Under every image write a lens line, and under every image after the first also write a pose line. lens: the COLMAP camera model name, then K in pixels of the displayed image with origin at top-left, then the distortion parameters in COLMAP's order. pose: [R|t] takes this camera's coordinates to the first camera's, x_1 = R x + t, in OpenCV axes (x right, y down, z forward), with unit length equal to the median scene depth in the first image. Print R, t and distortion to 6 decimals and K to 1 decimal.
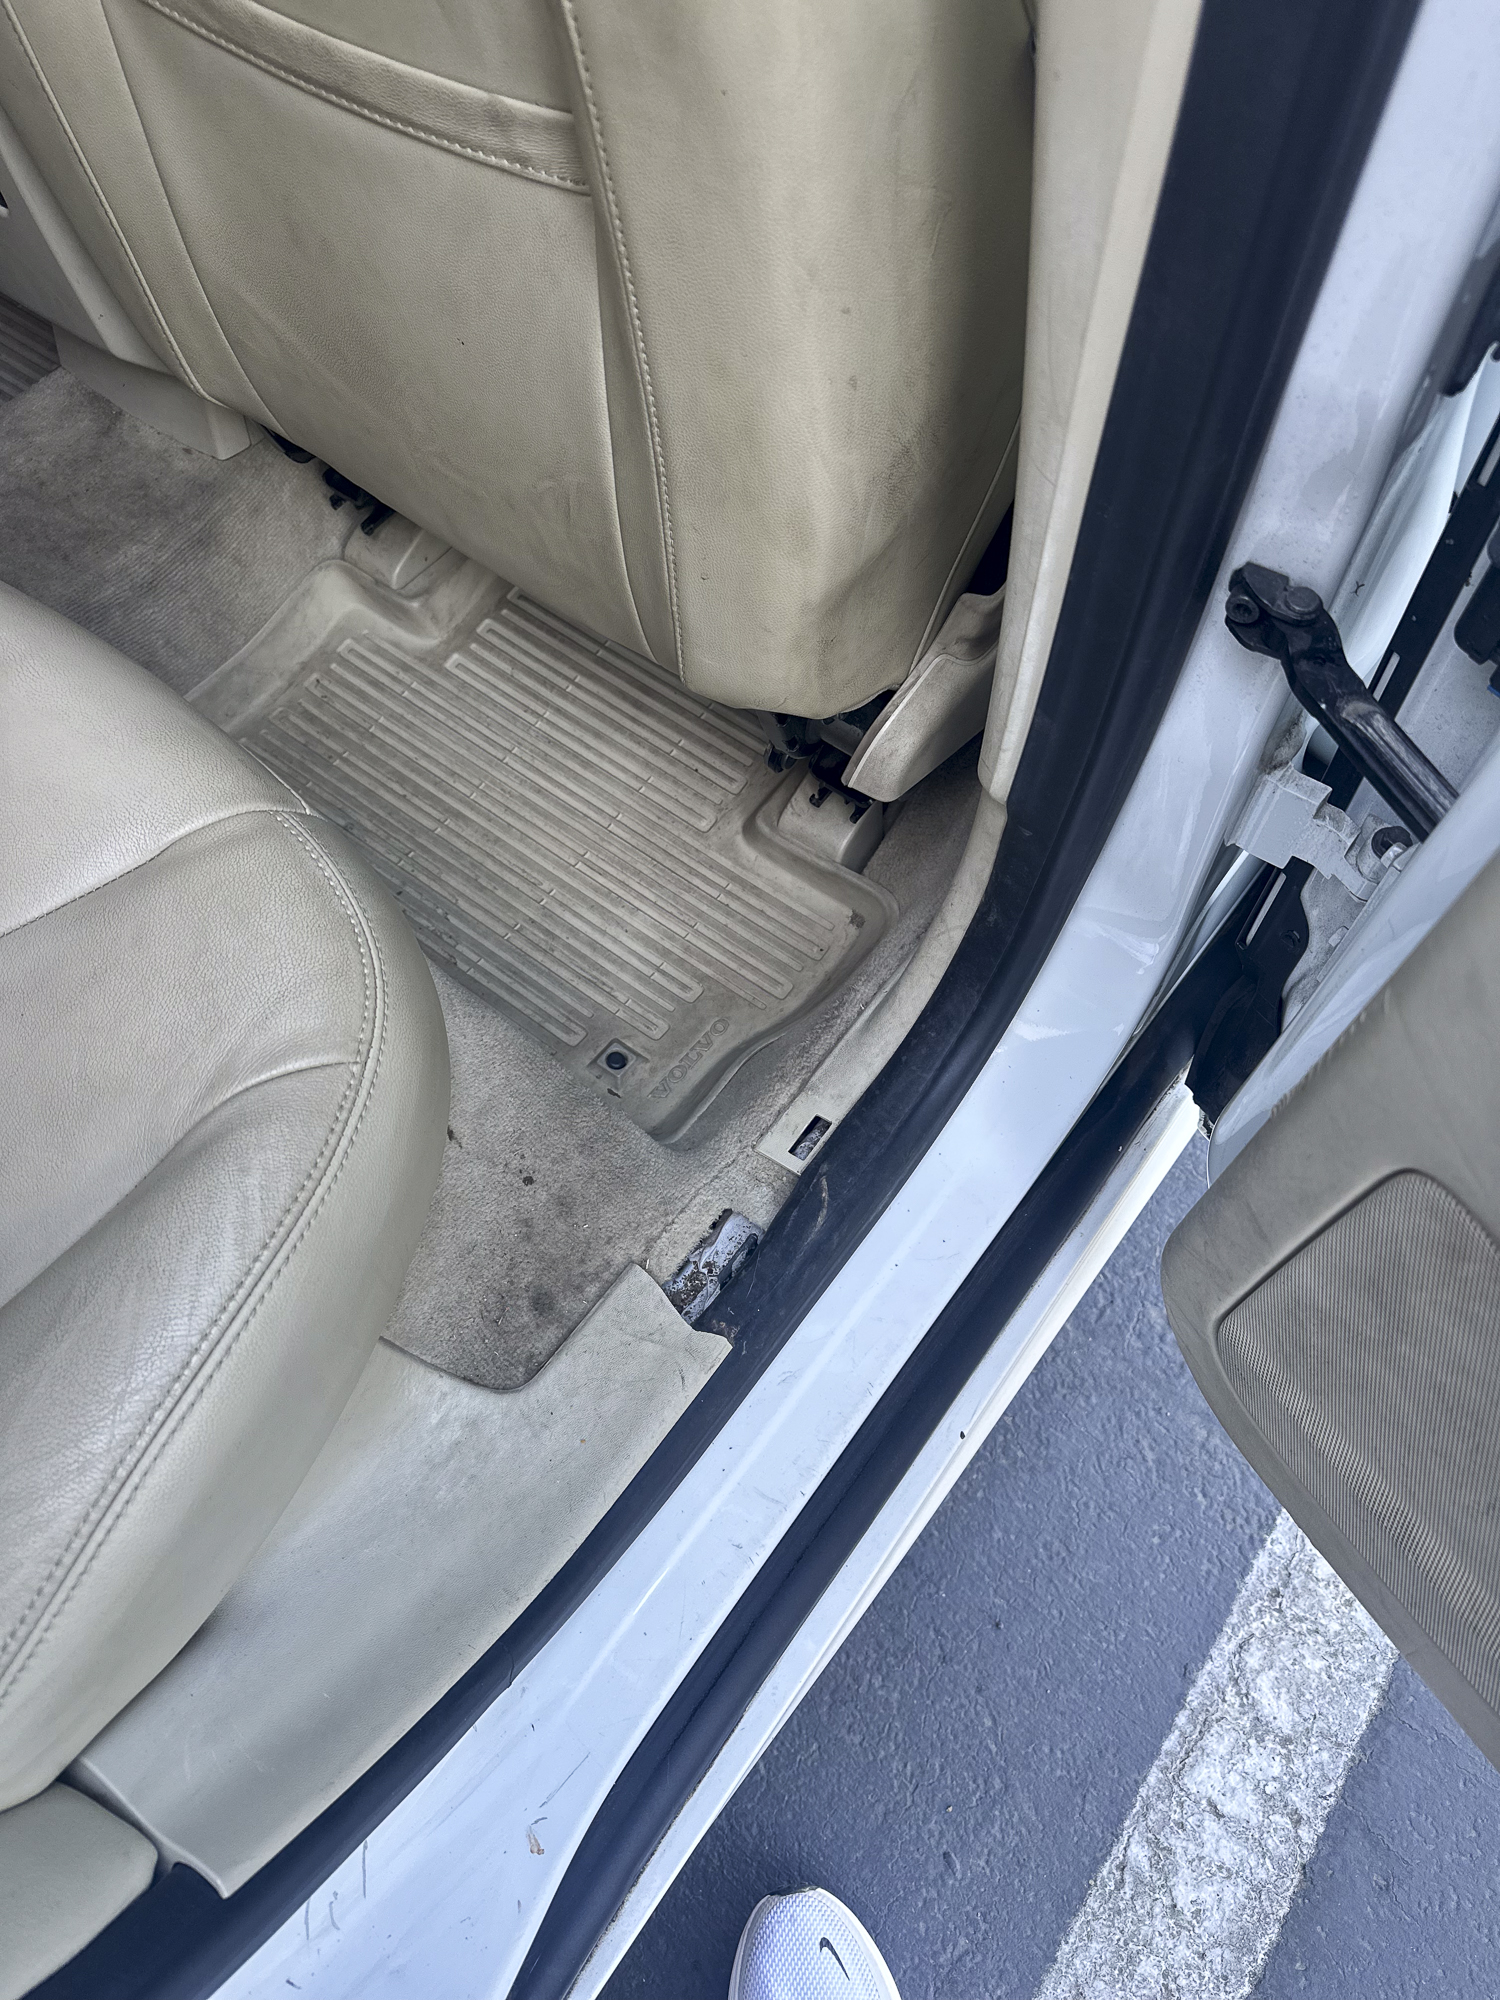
lens RADIAL K [[1399.7, 0, 750.0], [0, 1399.7, 1000.0], [0, 0, 1]] dist [0.055334, -0.073591]
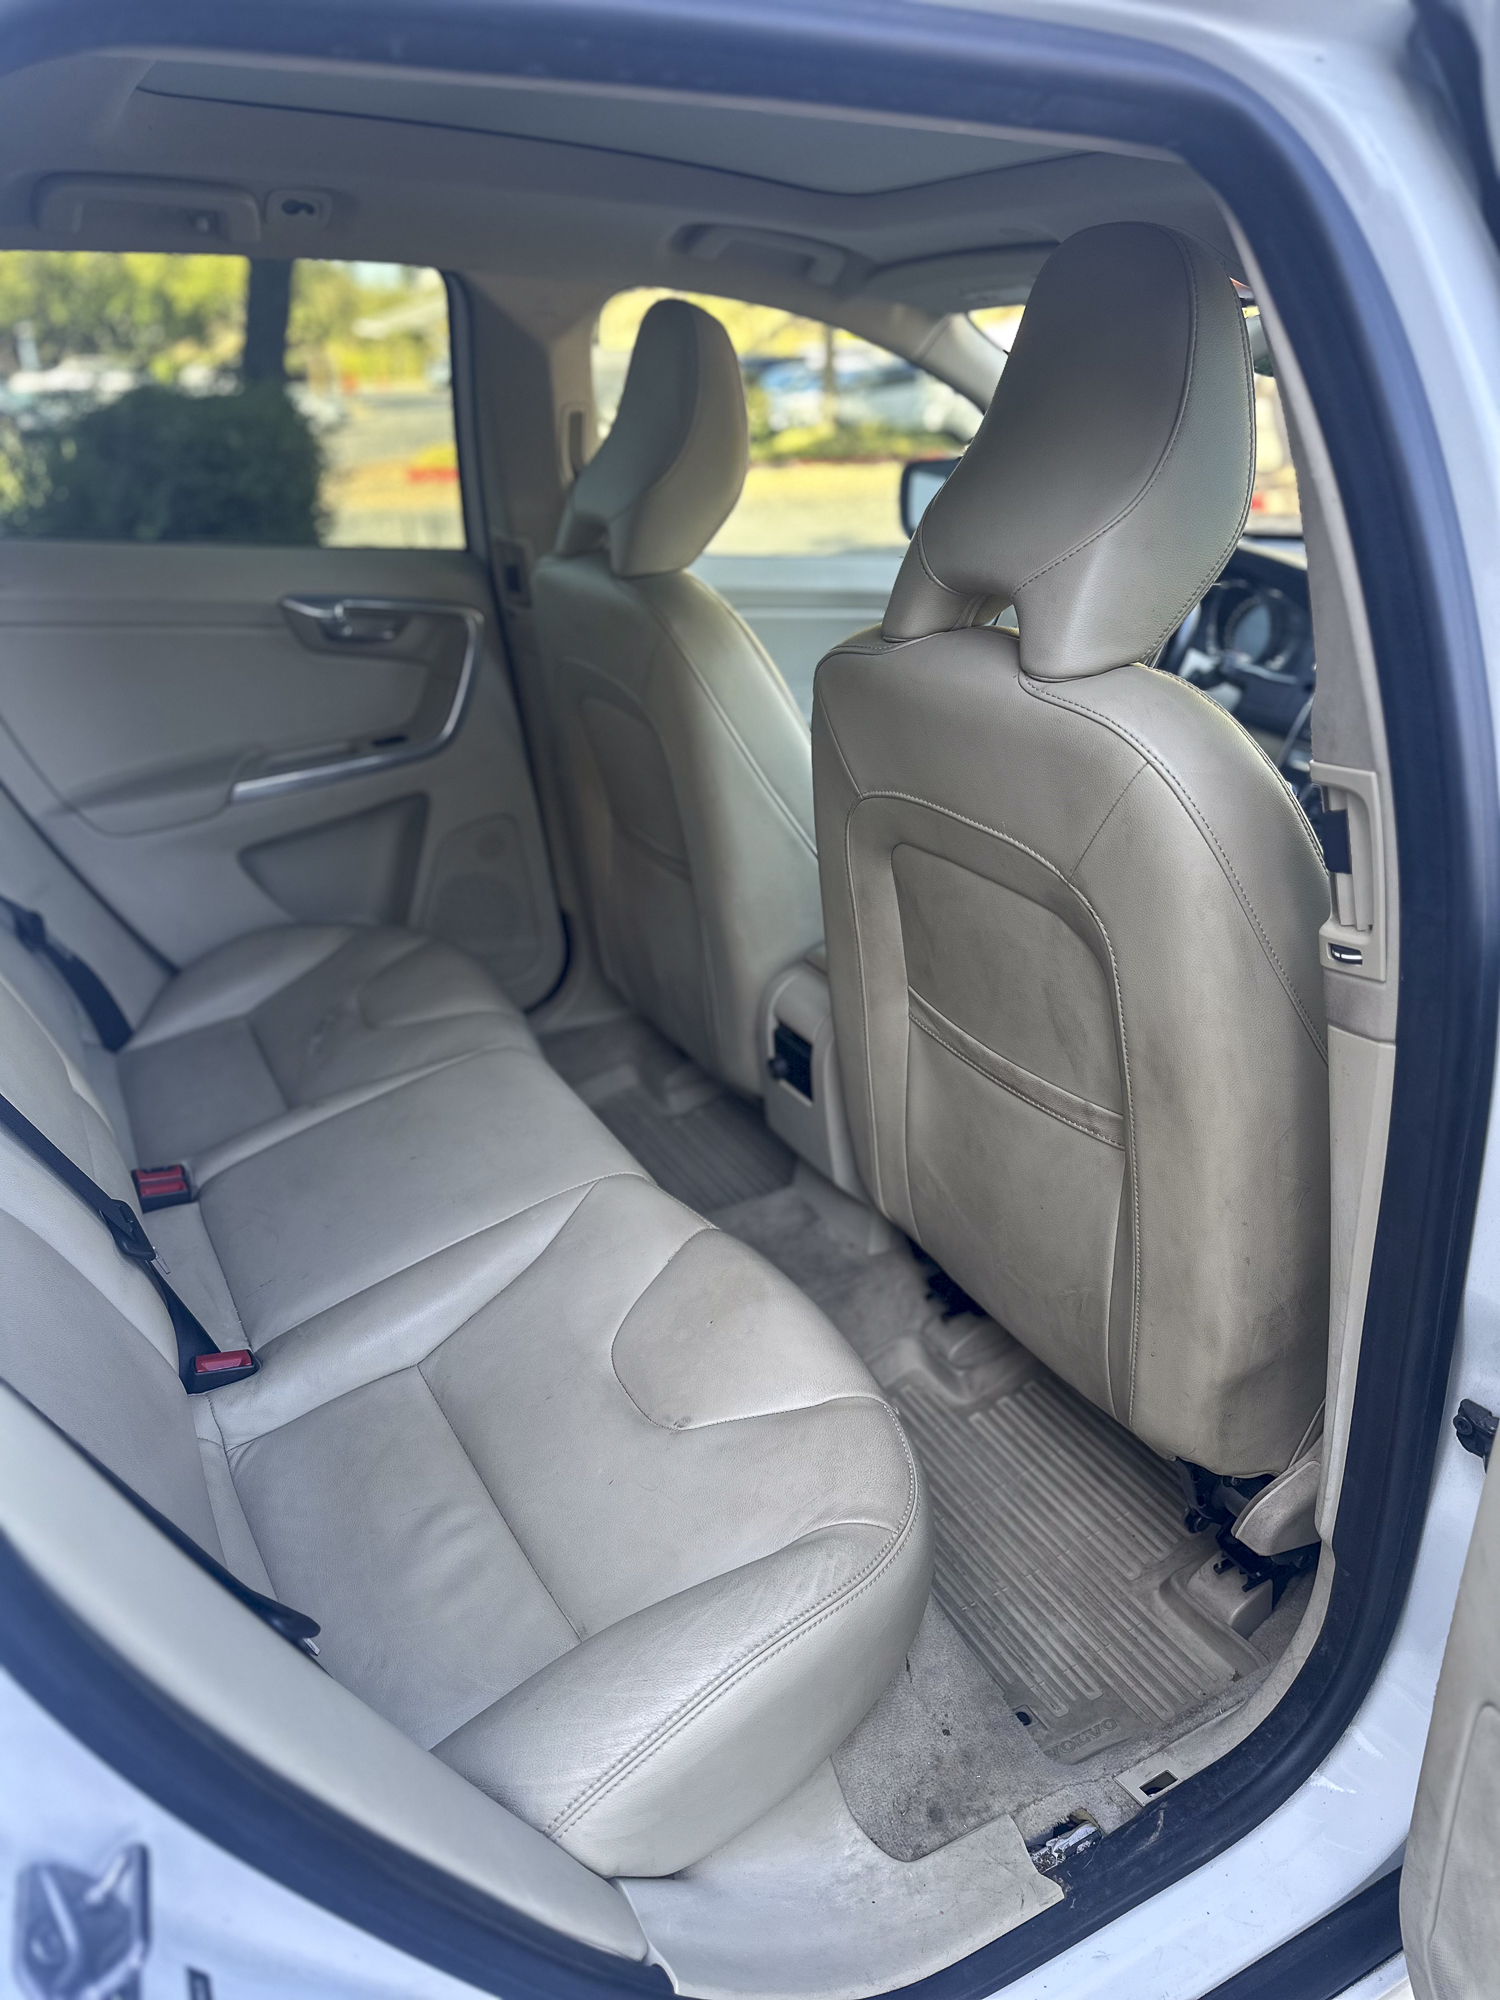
lens RADIAL K [[1365.9, 0, 750.0], [0, 1365.9, 1000.0], [0, 0, 1]] dist [0.000915, 0.001076]
pose [[0.908033, 0.141924, -0.394124, 0.075041], [-0.345761, 0.785084, -0.513899, 0.244229], [0.236486, 0.602910, 0.761954, -0.404220]]
